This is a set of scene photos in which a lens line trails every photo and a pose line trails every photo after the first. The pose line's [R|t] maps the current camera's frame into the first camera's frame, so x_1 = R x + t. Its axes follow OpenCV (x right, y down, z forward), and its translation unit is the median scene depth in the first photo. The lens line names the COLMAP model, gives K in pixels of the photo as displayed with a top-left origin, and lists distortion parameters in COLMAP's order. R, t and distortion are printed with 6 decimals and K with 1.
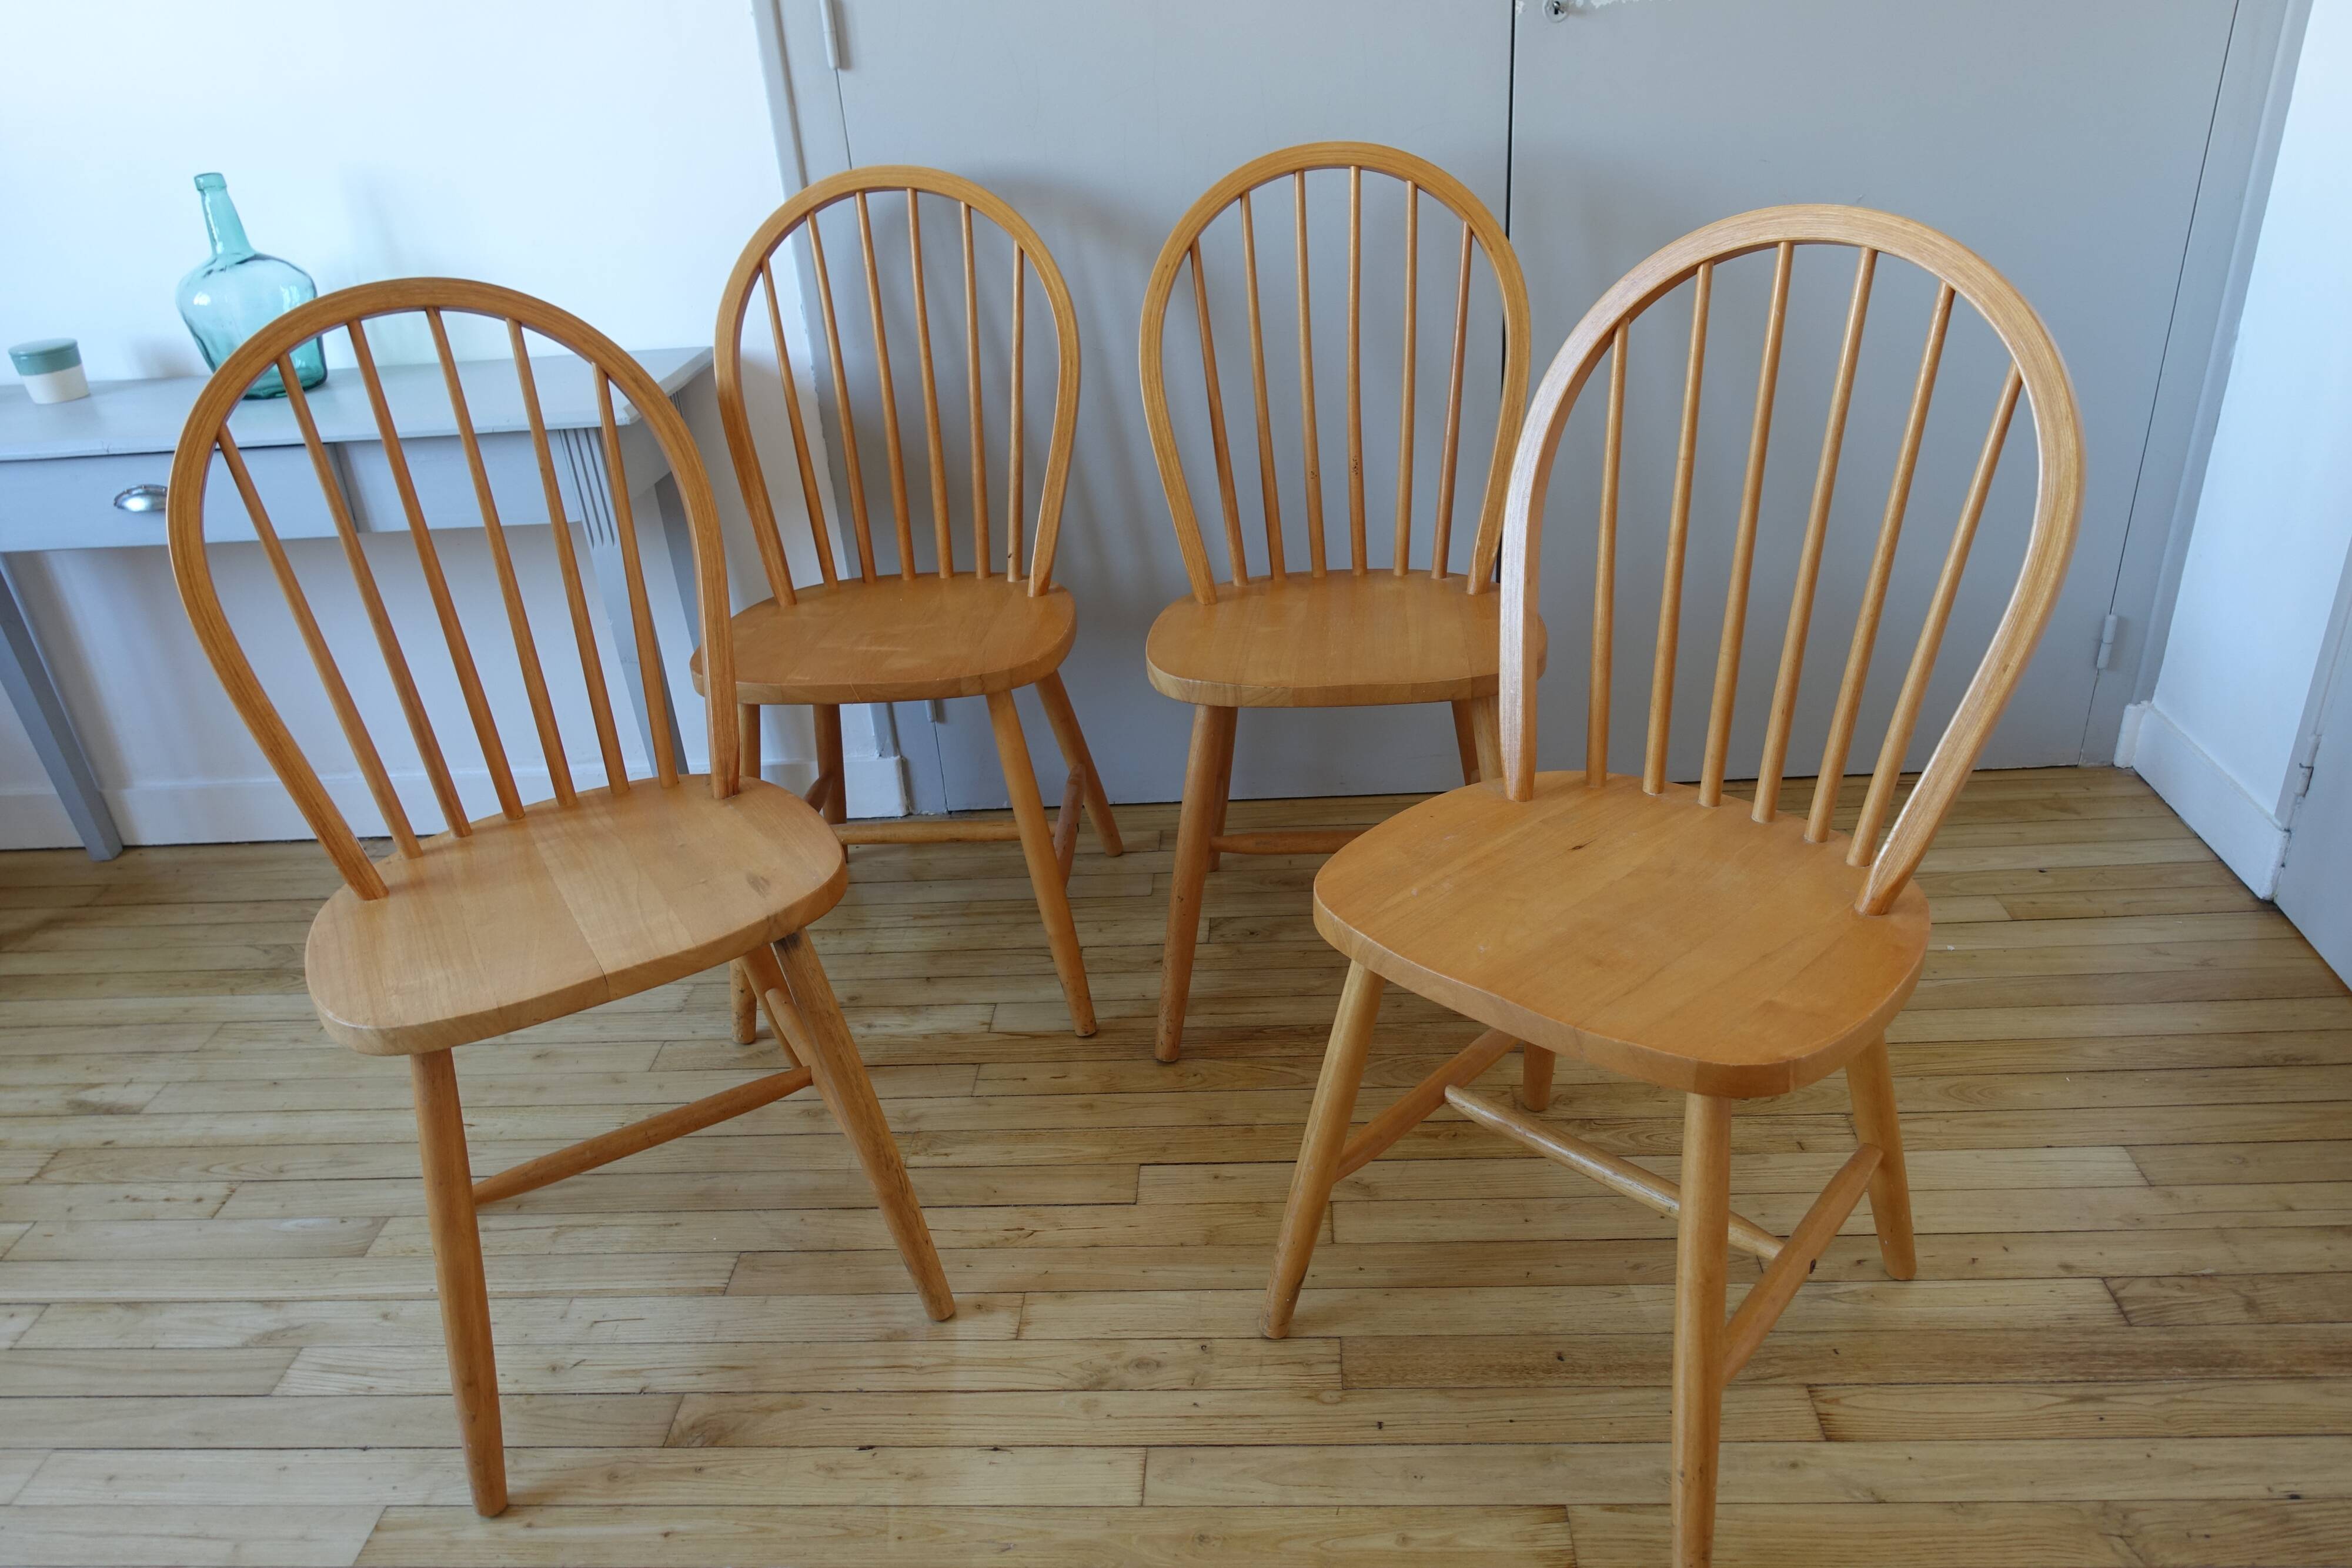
lens RADIAL K [[1596.6, 0, 1193.5], [0, 1596.6, 778.8], [0, 0, 1]] dist [-0.002883, -0.003330]
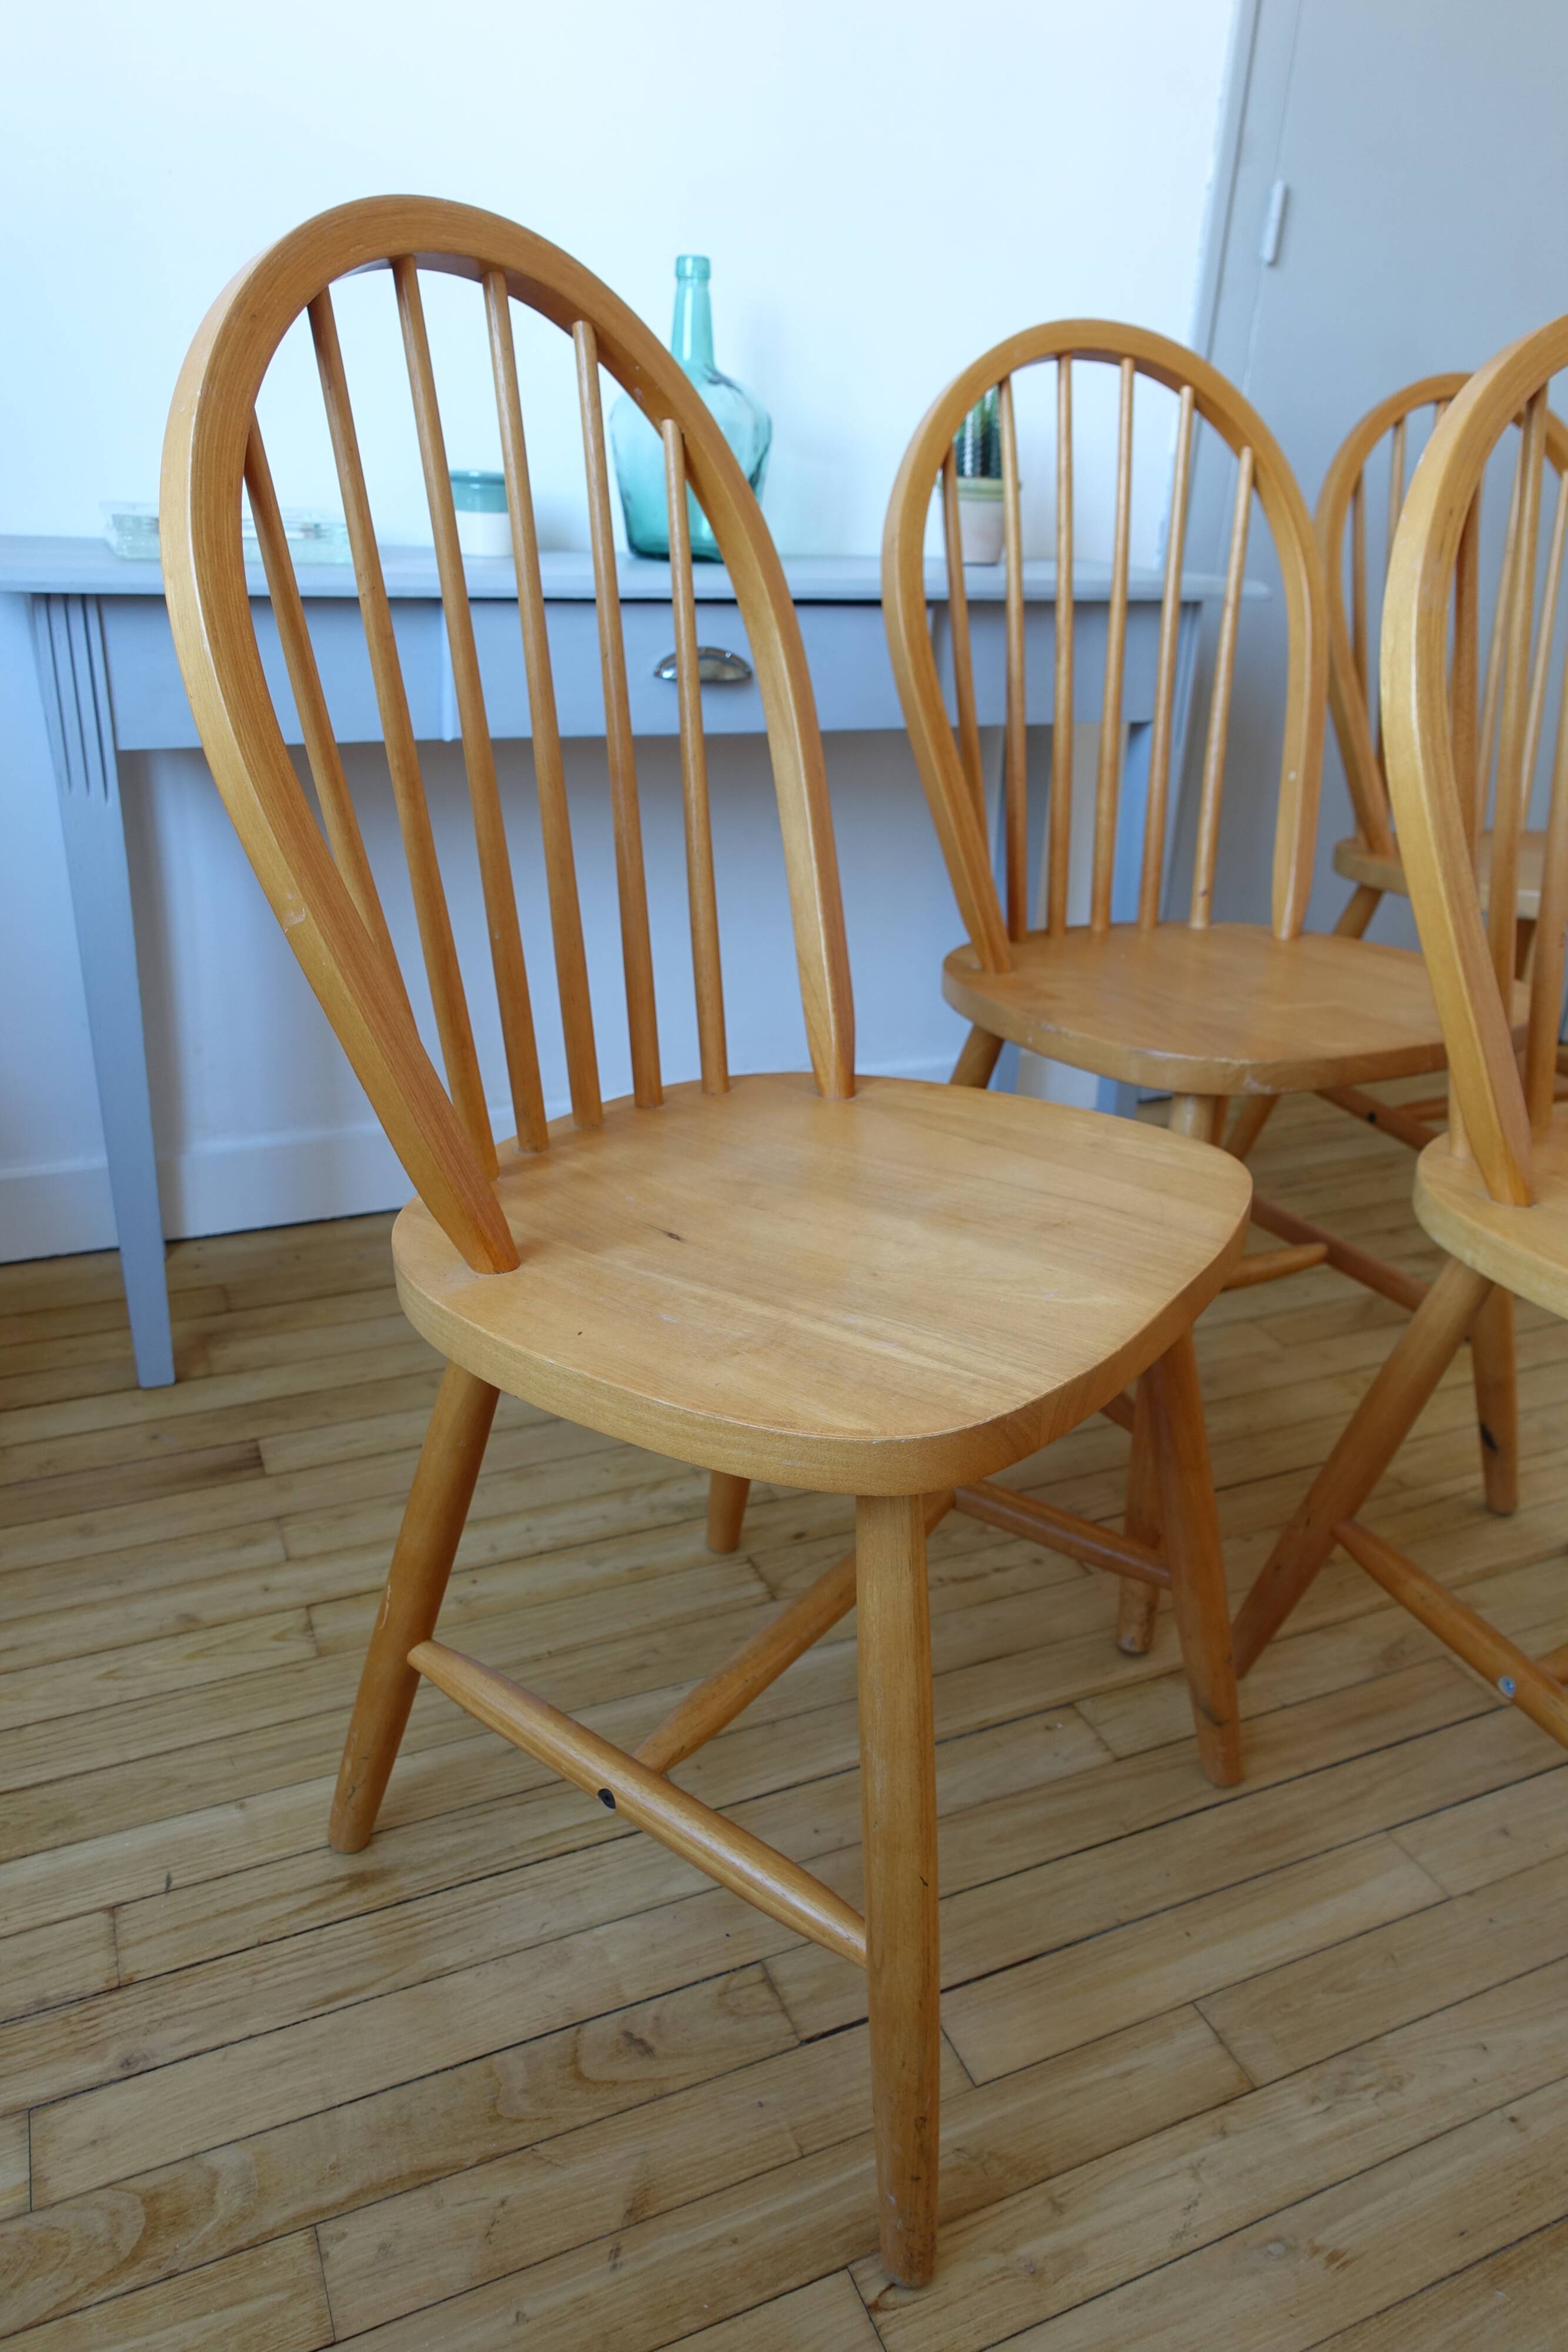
lens RADIAL K [[1596.6, 0, 768.1], [0, 1596.6, 1173.9], [0, 0, 1]] dist [-0.002883, -0.003330]
pose [[0.894472, -0.088519, 0.438274, -1.102362], [0.113158, 0.993113, -0.030364, 0.095940], [-0.432568, 0.076754, 0.898328, 0.381591]]
